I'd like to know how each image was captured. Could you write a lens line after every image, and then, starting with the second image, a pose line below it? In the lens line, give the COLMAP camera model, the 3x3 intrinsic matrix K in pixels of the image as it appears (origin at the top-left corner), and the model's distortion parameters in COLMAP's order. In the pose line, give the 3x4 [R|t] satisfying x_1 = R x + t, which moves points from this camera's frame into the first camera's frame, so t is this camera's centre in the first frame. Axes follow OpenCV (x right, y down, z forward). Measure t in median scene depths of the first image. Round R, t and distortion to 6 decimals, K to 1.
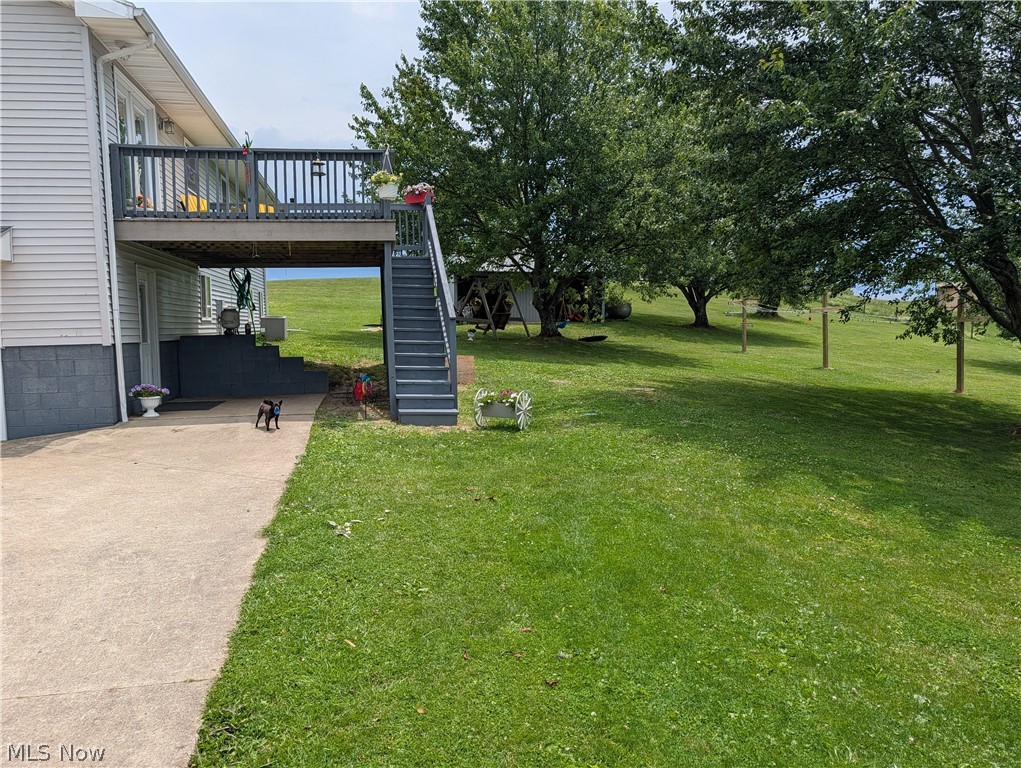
lens RADIAL K [[730.0, 0, 495.6], [0, 730.0, 380.2], [0, 0, 1]] dist [0.035756, -0.037292]
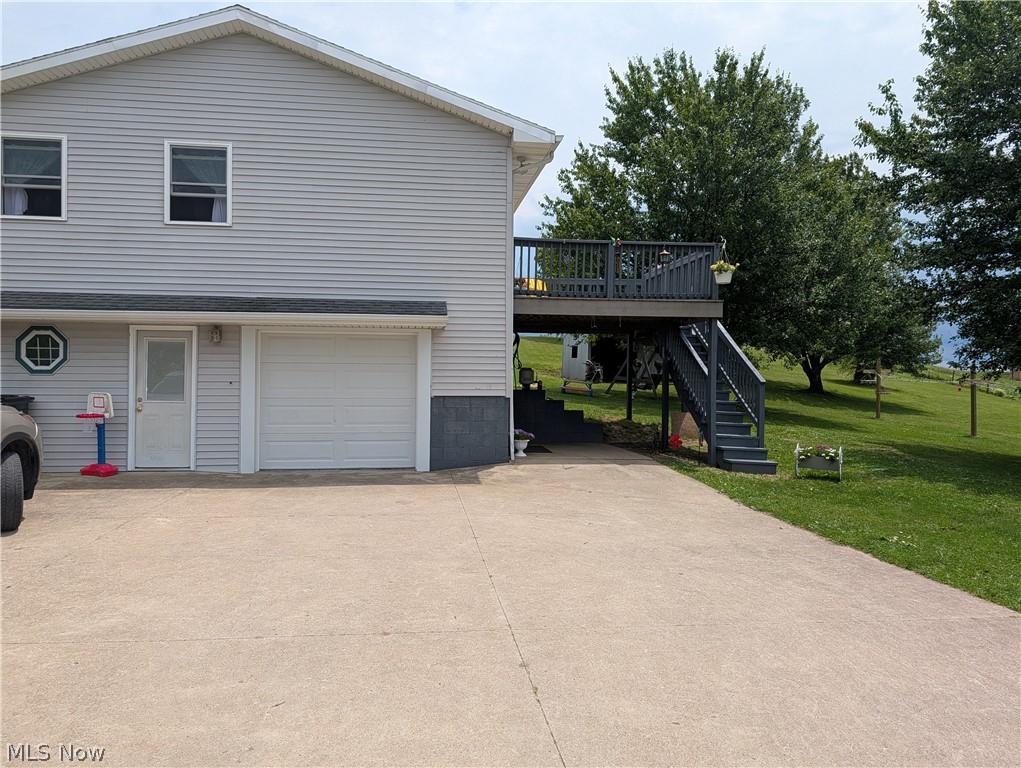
lens RADIAL K [[730.0, 0, 508.0], [0, 730.0, 381.9], [0, 0, 1]] dist [0.035756, -0.037292]
pose [[0.998619, 0.031878, -0.041758, -0.453238], [-0.034876, 0.996711, -0.073143, 0.015649], [0.039289, 0.074498, 0.996447, -0.213636]]
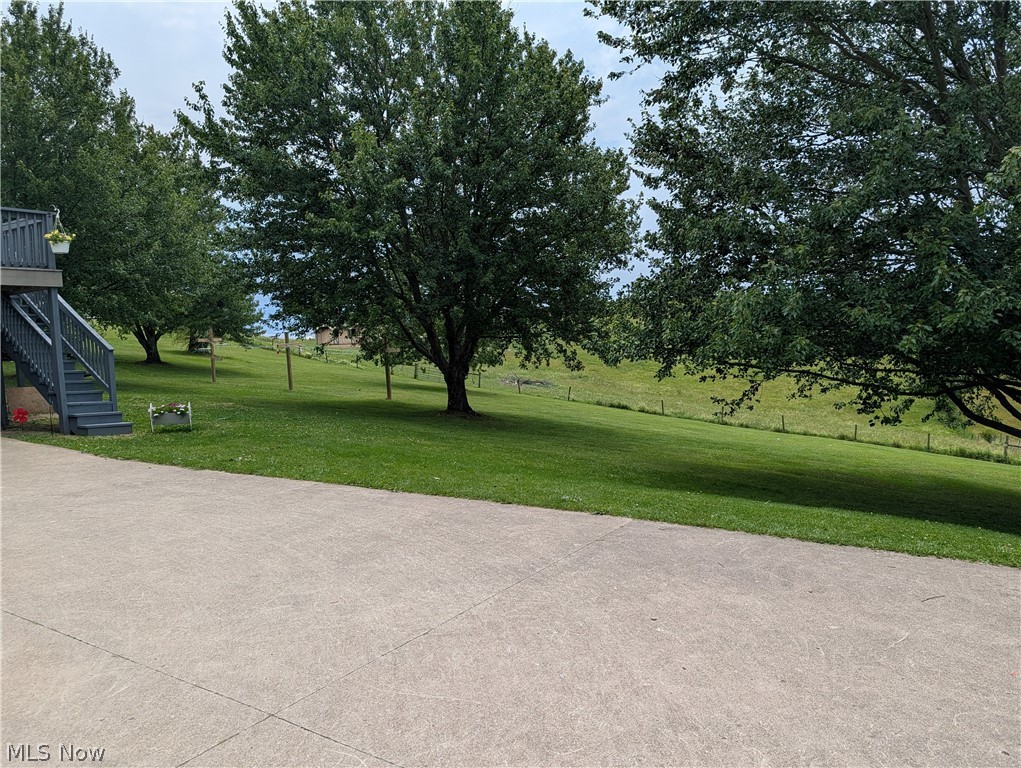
lens RADIAL K [[730.0, 0, 502.7], [0, 730.0, 388.5], [0, 0, 1]] dist [0.035756, -0.037292]
pose [[0.692979, -0.056549, 0.718737, -0.538619], [0.086401, 0.996248, -0.004922, 0.047028], [-0.715762, 0.065510, 0.695265, -0.372235]]
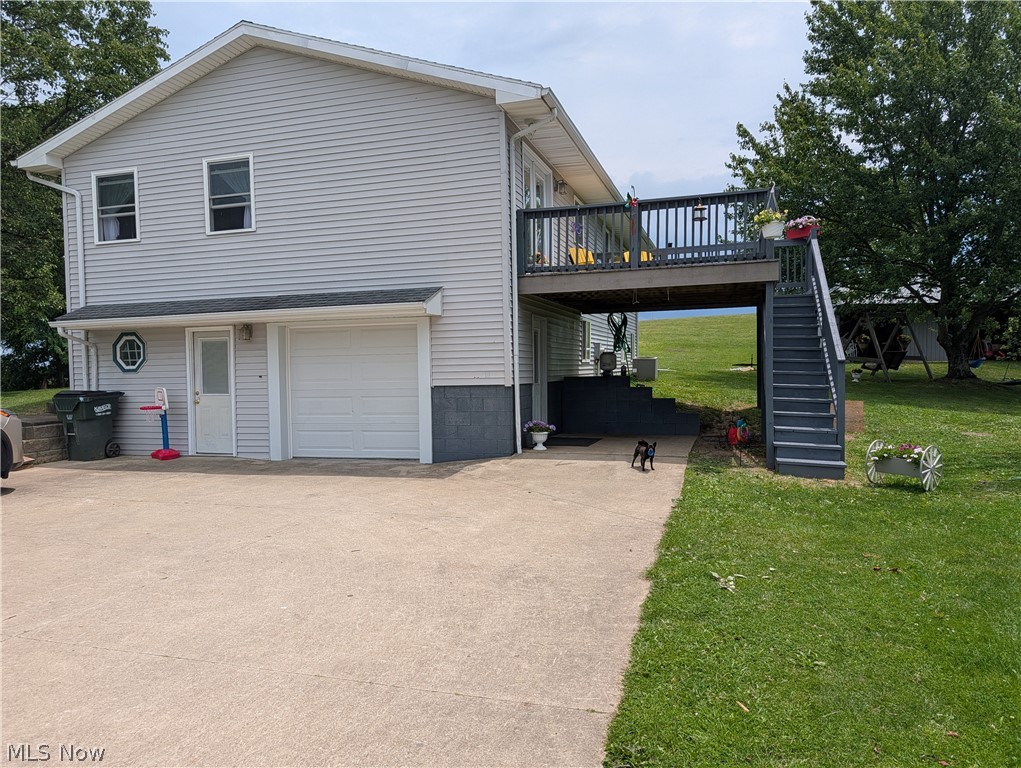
lens RADIAL K [[730.0, 0, 506.4], [0, 730.0, 395.1], [0, 0, 1]] dist [0.035756, -0.037292]
pose [[0.890346, 0.022355, -0.454734, -0.014781], [-0.036315, 0.999099, -0.021987, -0.007670], [0.453833, 0.036089, 0.890356, -0.009415]]
